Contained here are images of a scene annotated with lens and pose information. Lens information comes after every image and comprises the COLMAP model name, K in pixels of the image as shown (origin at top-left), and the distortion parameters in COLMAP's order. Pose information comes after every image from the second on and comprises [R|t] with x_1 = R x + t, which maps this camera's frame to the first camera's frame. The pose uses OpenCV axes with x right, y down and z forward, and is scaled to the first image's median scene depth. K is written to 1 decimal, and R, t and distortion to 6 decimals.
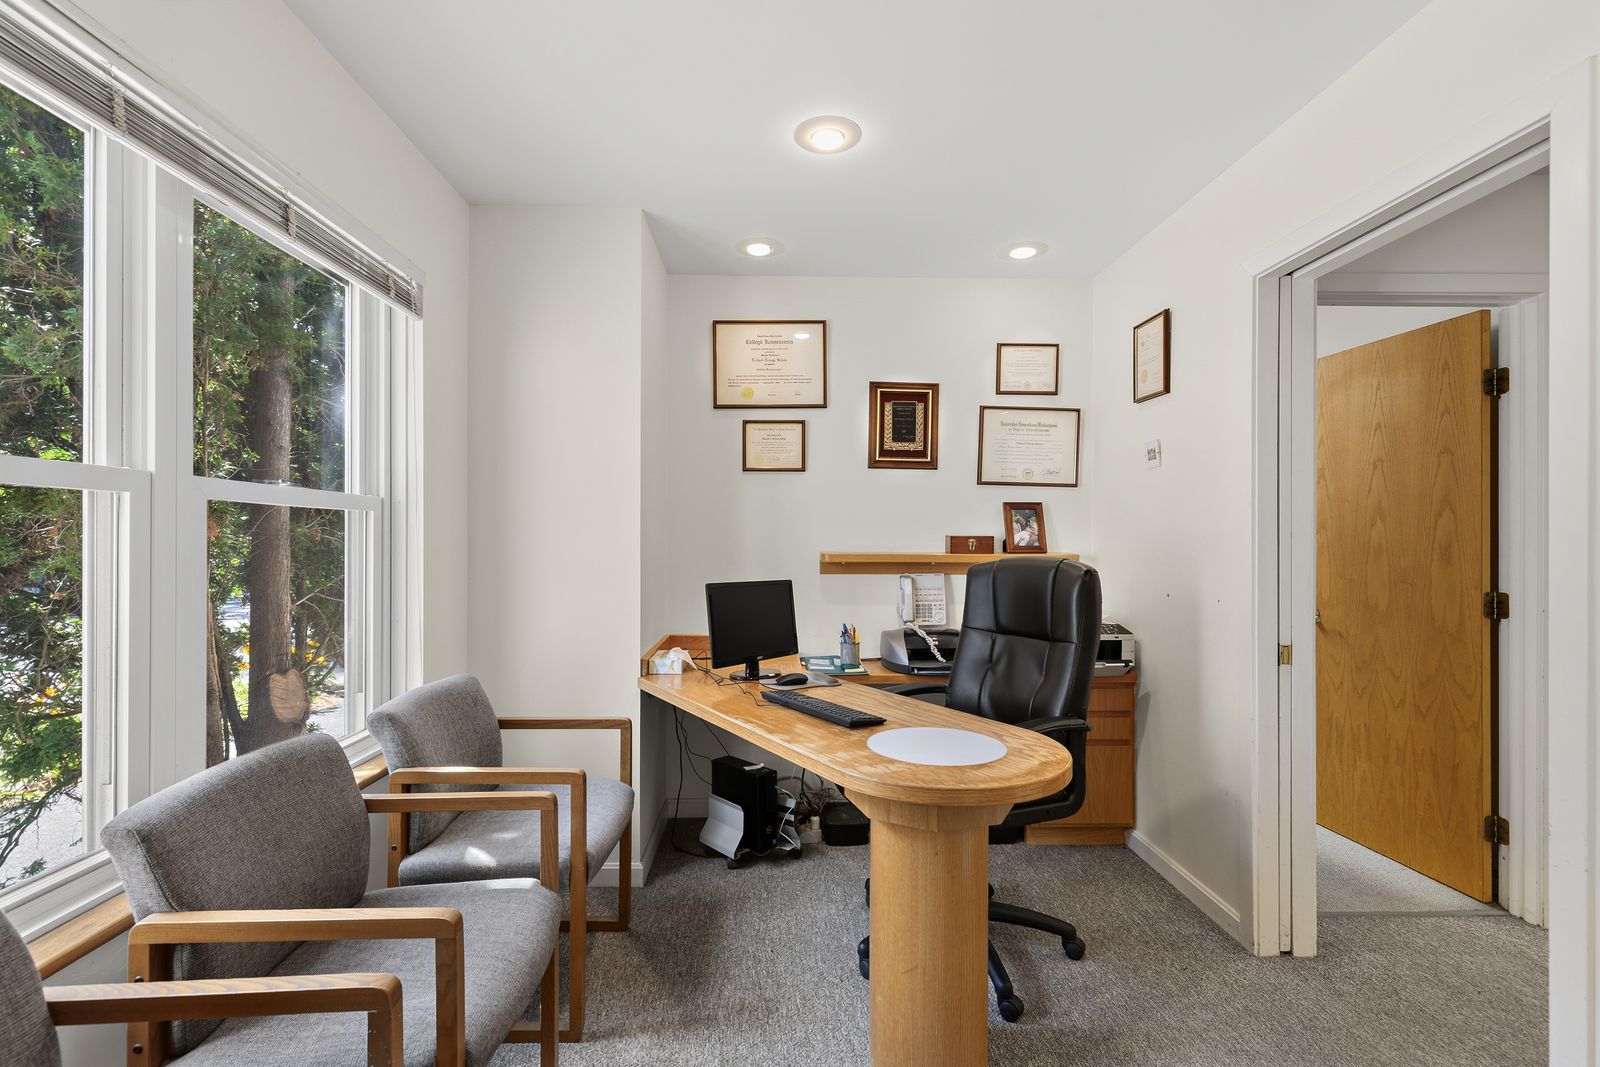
lens RADIAL K [[723.5, 0, 798.4], [0, 723.5, 540.3], [0, 0, 1]] dist [0.008381, 0.000337]
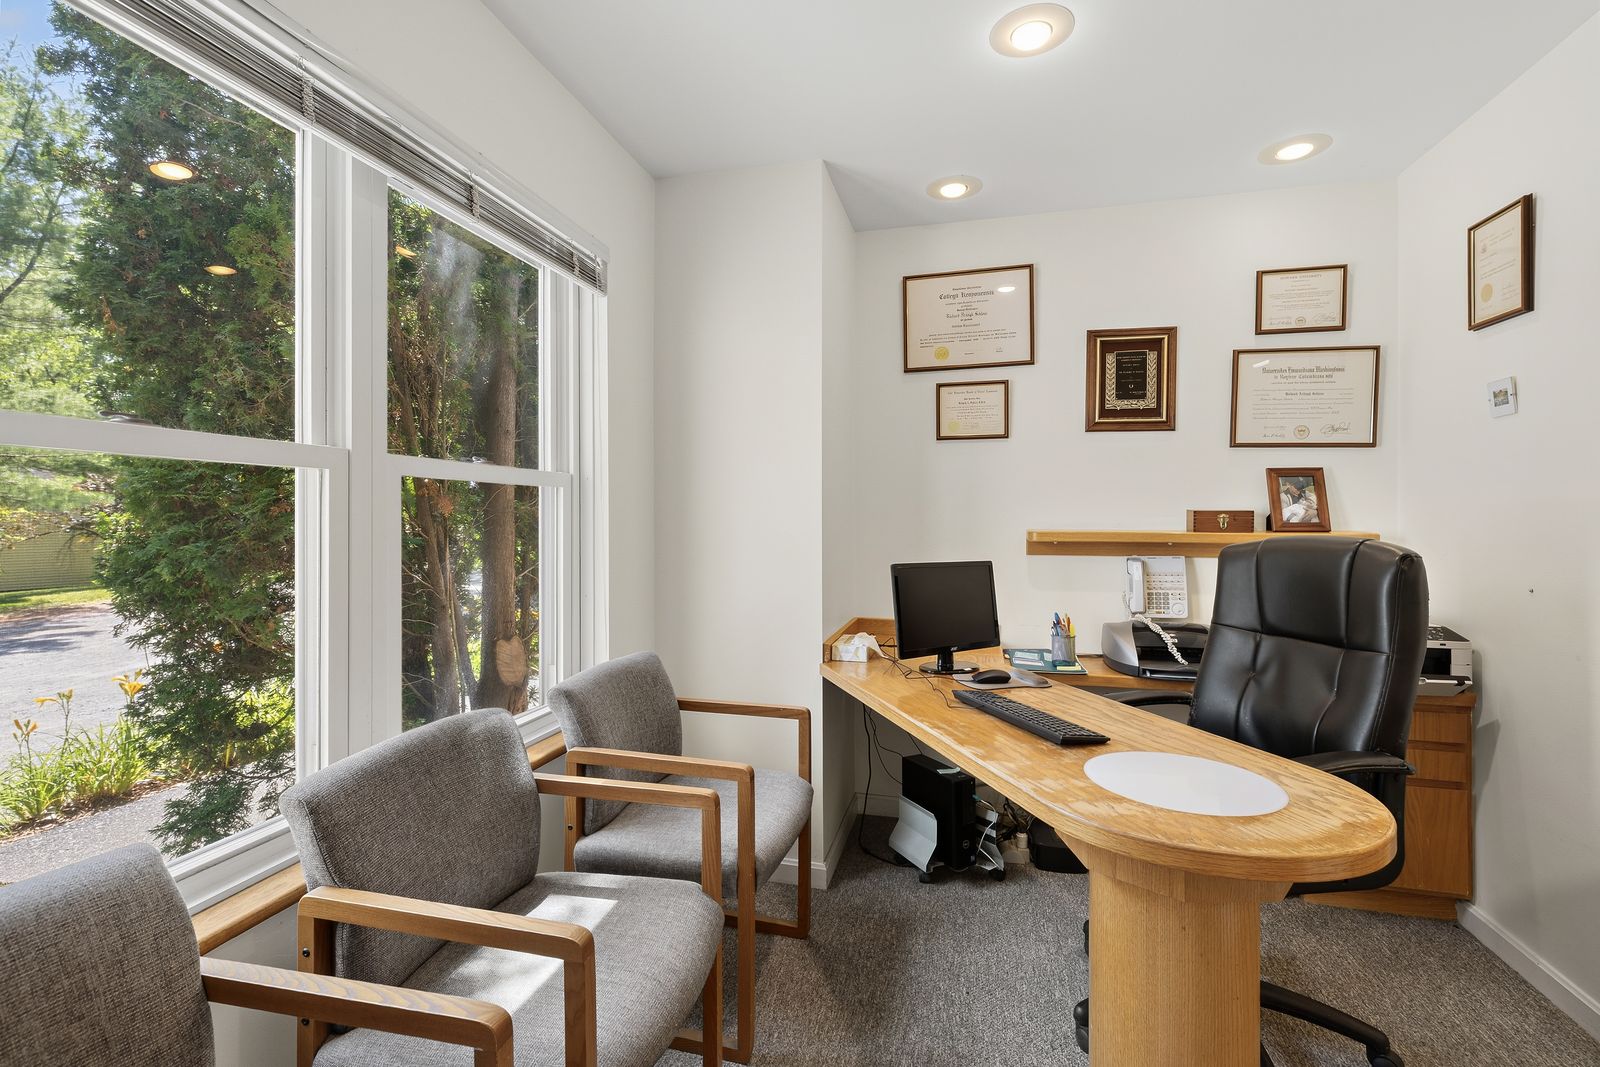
lens RADIAL K [[716.3, 0, 798.1], [0, 716.3, 513.6], [0, 0, 1]] dist [0.005354, -0.000368]
pose [[0.959051, -0.002939, -0.283220, 0.012765], [0.001039, 0.999976, -0.006860, 0.003257], [0.283233, 0.006285, 0.959031, 0.111265]]
